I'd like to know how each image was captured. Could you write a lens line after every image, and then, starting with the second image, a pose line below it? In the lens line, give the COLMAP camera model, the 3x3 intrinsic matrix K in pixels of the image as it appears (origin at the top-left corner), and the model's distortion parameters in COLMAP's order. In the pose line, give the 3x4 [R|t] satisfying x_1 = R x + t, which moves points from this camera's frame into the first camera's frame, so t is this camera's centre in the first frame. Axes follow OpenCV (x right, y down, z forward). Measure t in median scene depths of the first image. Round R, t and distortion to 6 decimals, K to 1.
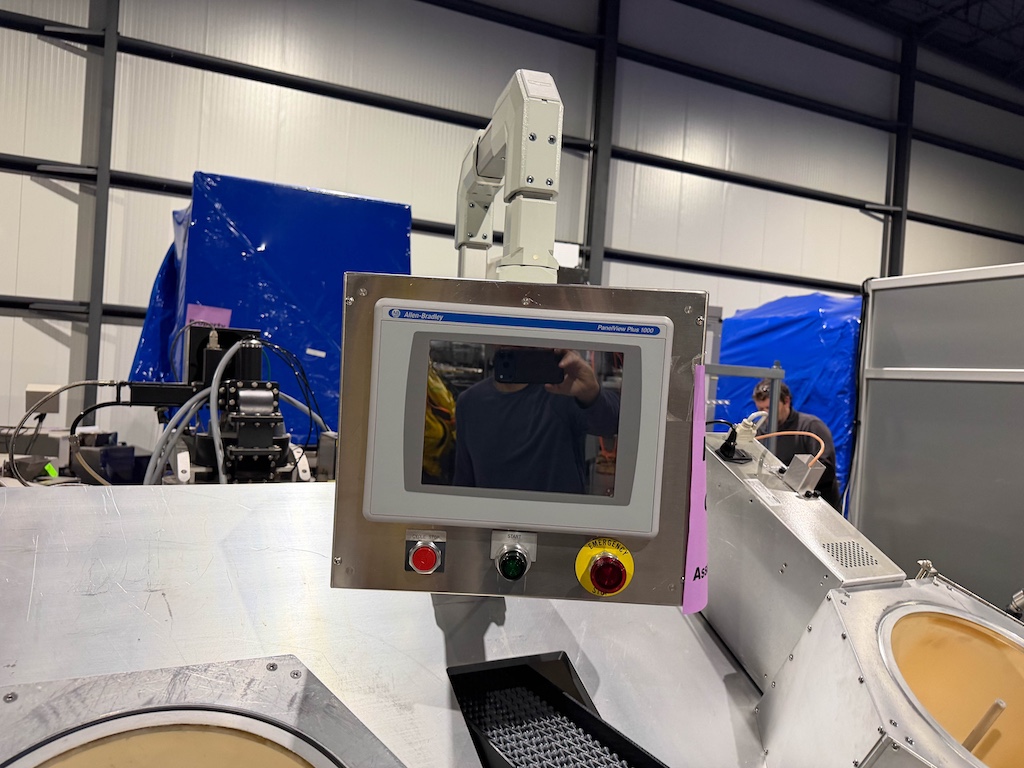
lens RADIAL K [[724.0, 0, 501.7], [0, 724.0, 385.6], [0, 0, 1]] dist [0.055013, -0.070193]
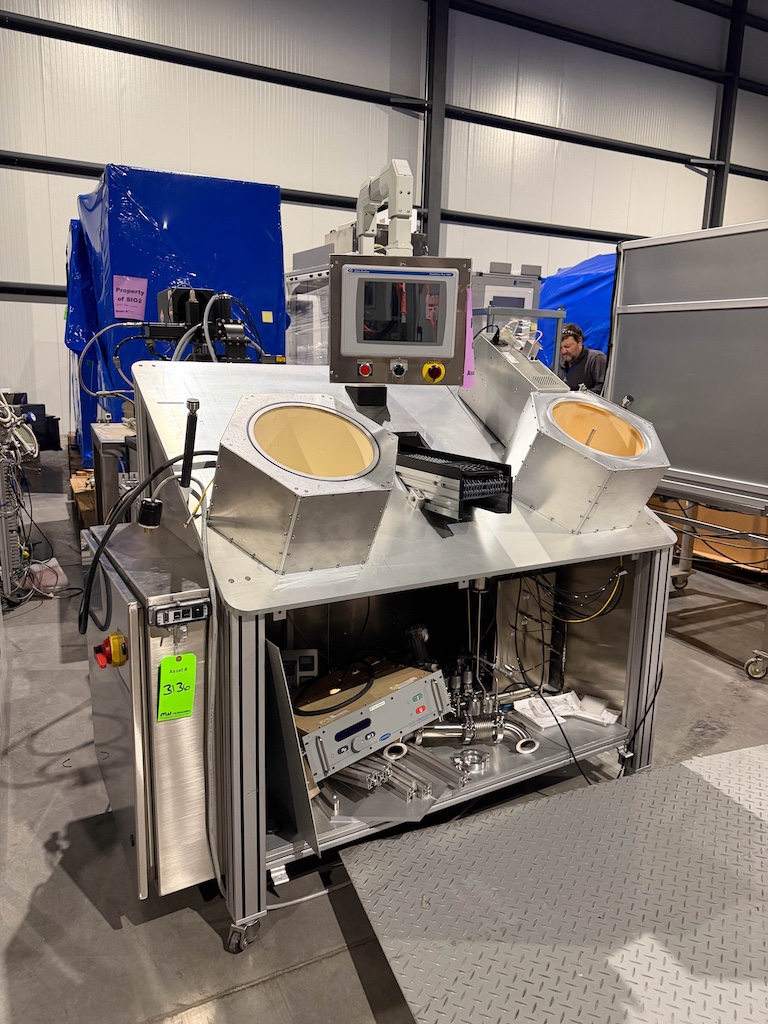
lens RADIAL K [[724.0, 0, 386.1], [0, 724.0, 507.6], [0, 0, 1]] dist [0.055013, -0.070193]
pose [[0.997531, -0.046562, 0.052570, -0.083812], [0.034959, 0.978490, 0.203310, 0.086659], [-0.060905, -0.200971, 0.977702, -0.727895]]
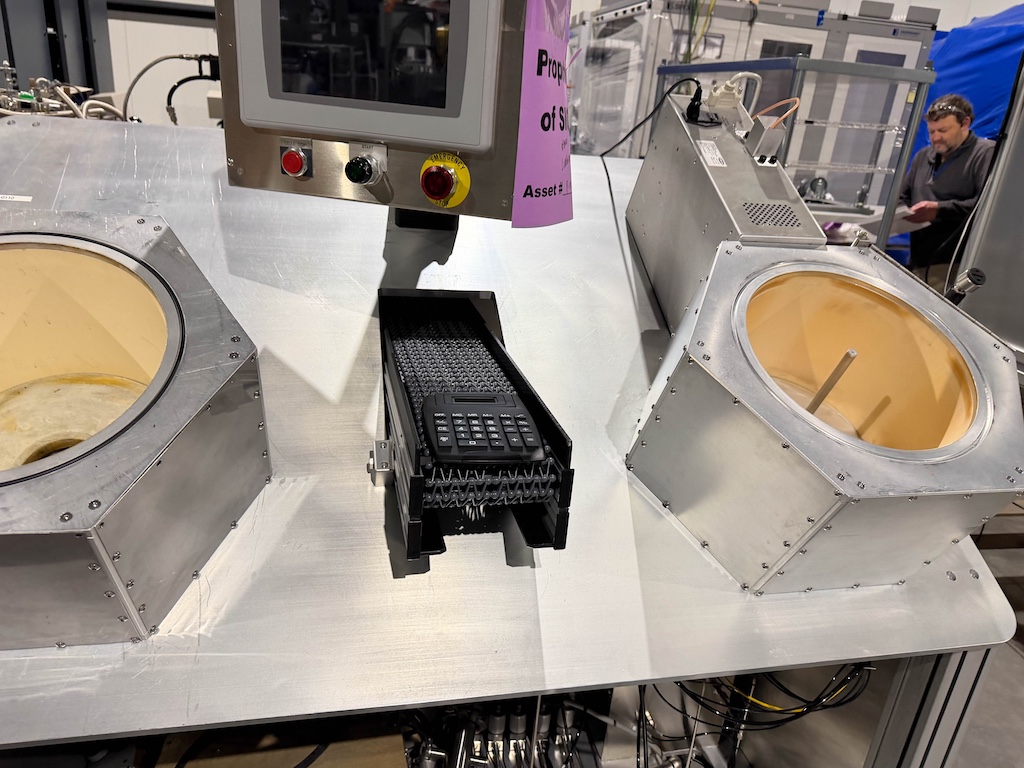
lens RADIAL K [[724.0, 0, 501.7], [0, 724.0, 385.6], [0, 0, 1]] dist [0.055013, -0.070193]
pose [[0.966593, 0.113778, -0.229678, 0.231000], [-0.028434, 0.938144, 0.345077, 0.071432], [0.254734, -0.327018, 0.910038, -0.038323]]
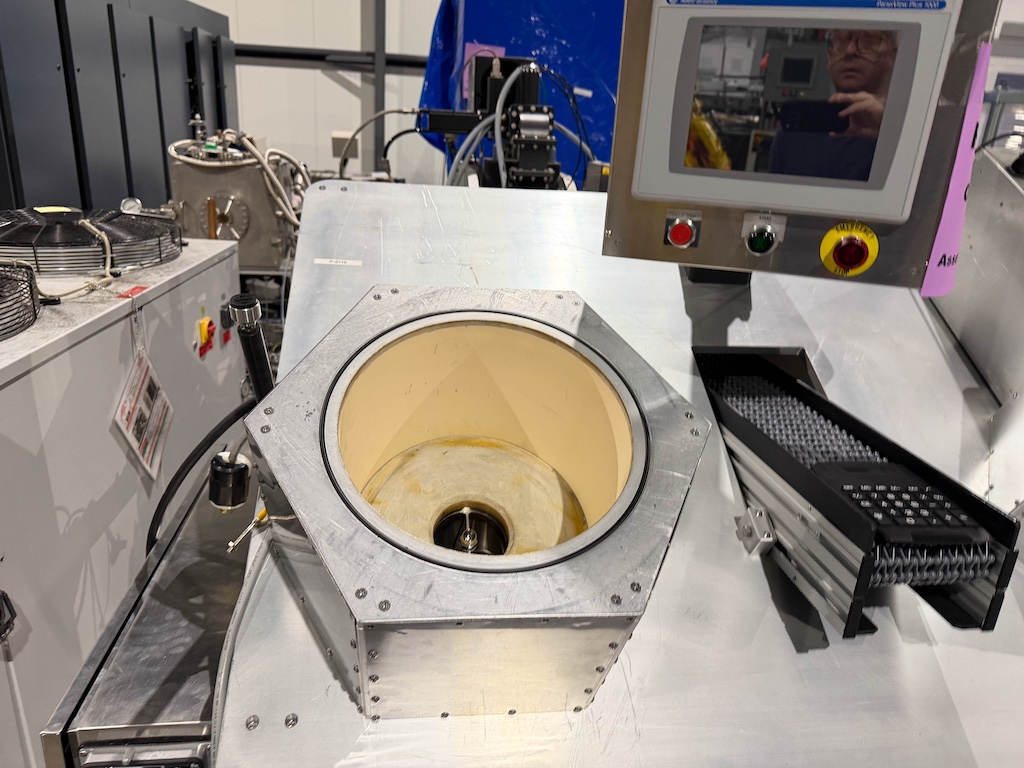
lens RADIAL K [[724.0, 0, 501.7], [0, 724.0, 385.6], [0, 0, 1]] dist [0.055013, -0.070193]
pose [[0.939814, 0.112059, -0.322788, 0.012590], [-0.004468, 0.948642, 0.316320, 0.043937], [0.341657, -0.295840, 0.892048, -0.100668]]
